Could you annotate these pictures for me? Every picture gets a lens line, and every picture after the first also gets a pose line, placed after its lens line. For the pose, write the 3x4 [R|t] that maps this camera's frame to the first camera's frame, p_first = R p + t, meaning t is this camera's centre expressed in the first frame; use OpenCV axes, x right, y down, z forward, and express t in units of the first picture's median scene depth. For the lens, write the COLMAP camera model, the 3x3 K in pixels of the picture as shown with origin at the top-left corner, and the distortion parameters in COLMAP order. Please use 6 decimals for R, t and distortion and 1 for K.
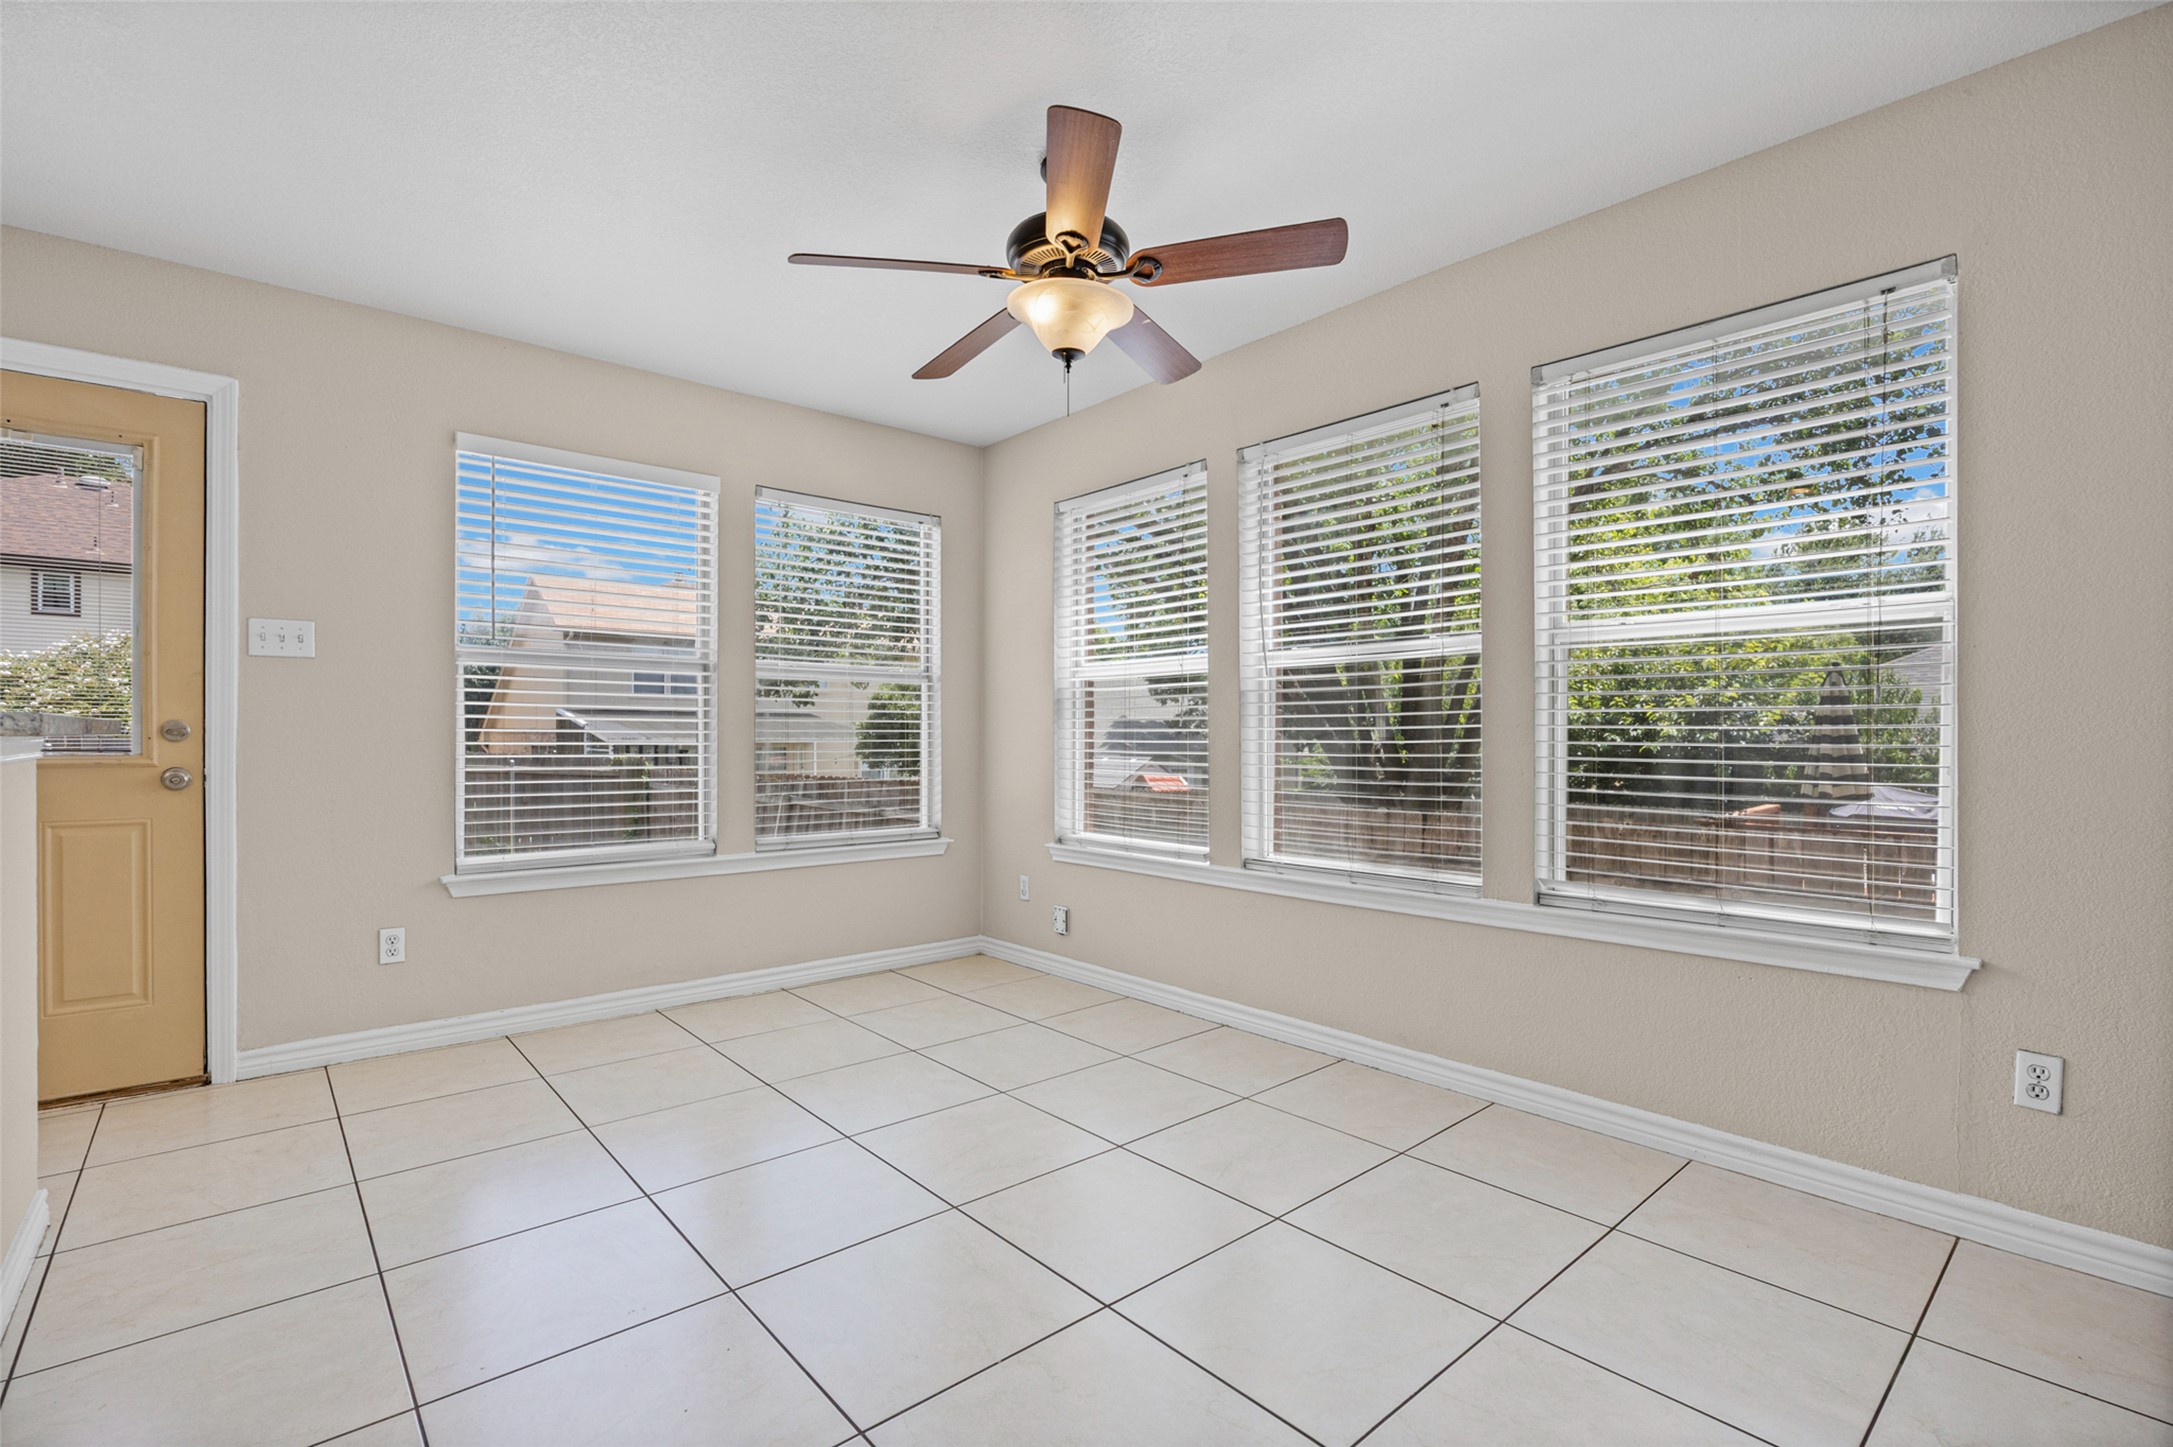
lens RADIAL K [[982.0, 0, 1074.4], [0, 982.0, 738.5], [0, 0, 1]] dist [-0.002784, -0.000017]
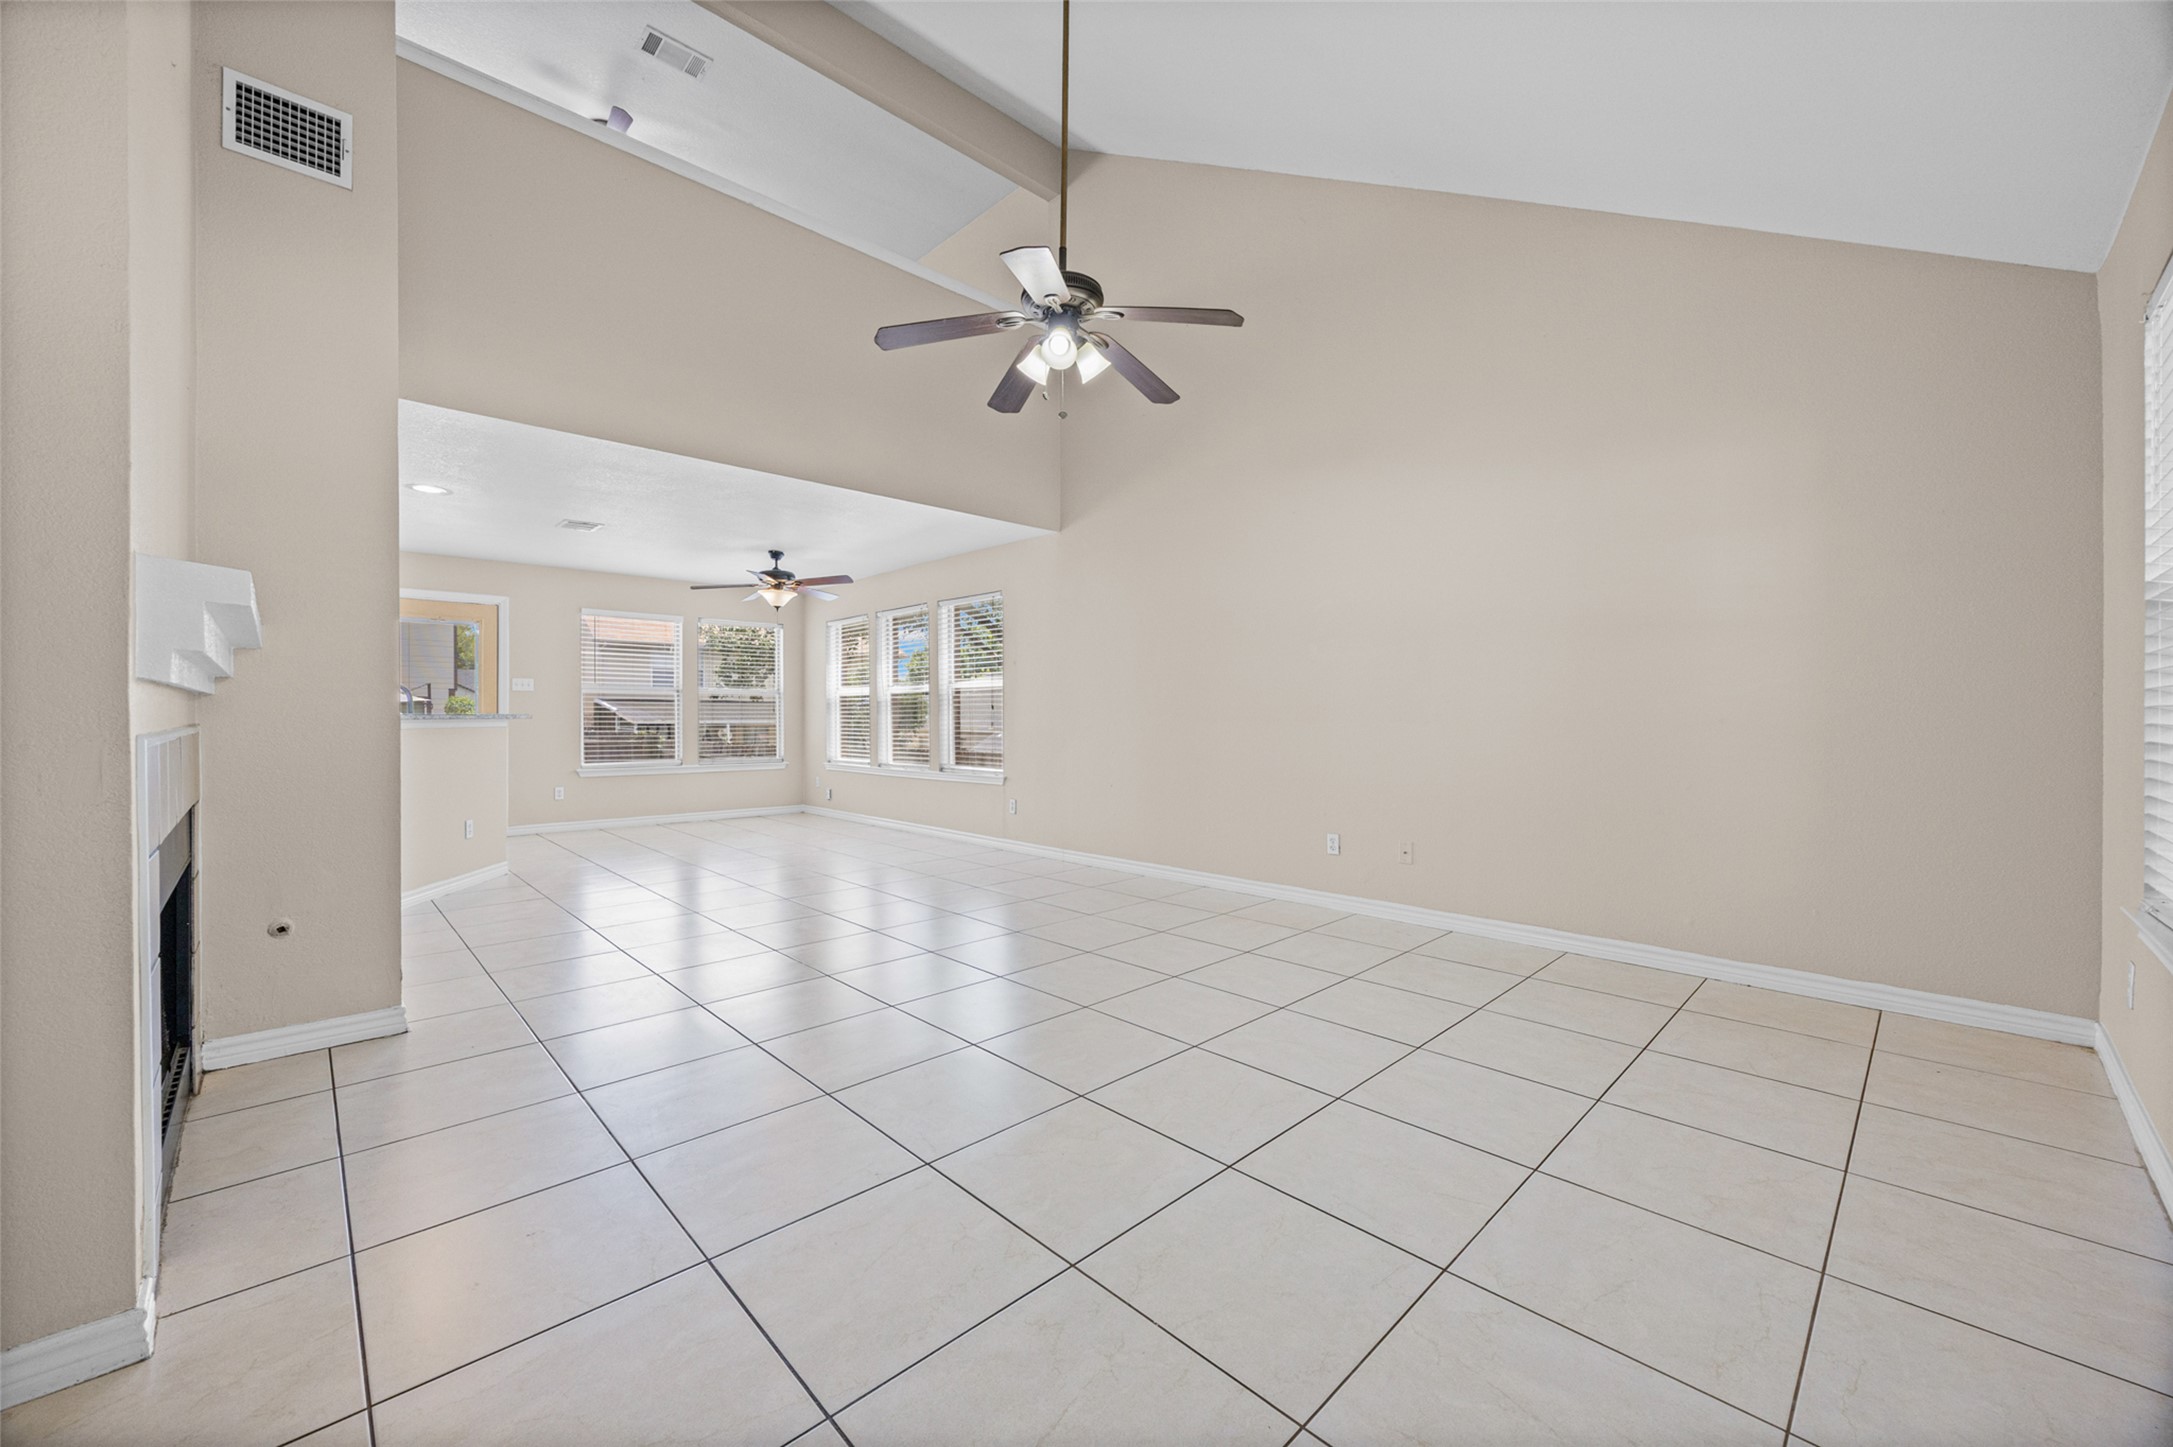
lens RADIAL K [[828.6, 0, 1098.4], [0, 828.6, 718.4], [0, 0, 1]] dist [-0.003023, -0.000174]
pose [[0.997588, -0.000803, 0.069413, 0.611447], [0.000982, 0.999996, -0.002533, 0.004517], [-0.069411, 0.002595, 0.997585, -1.322184]]
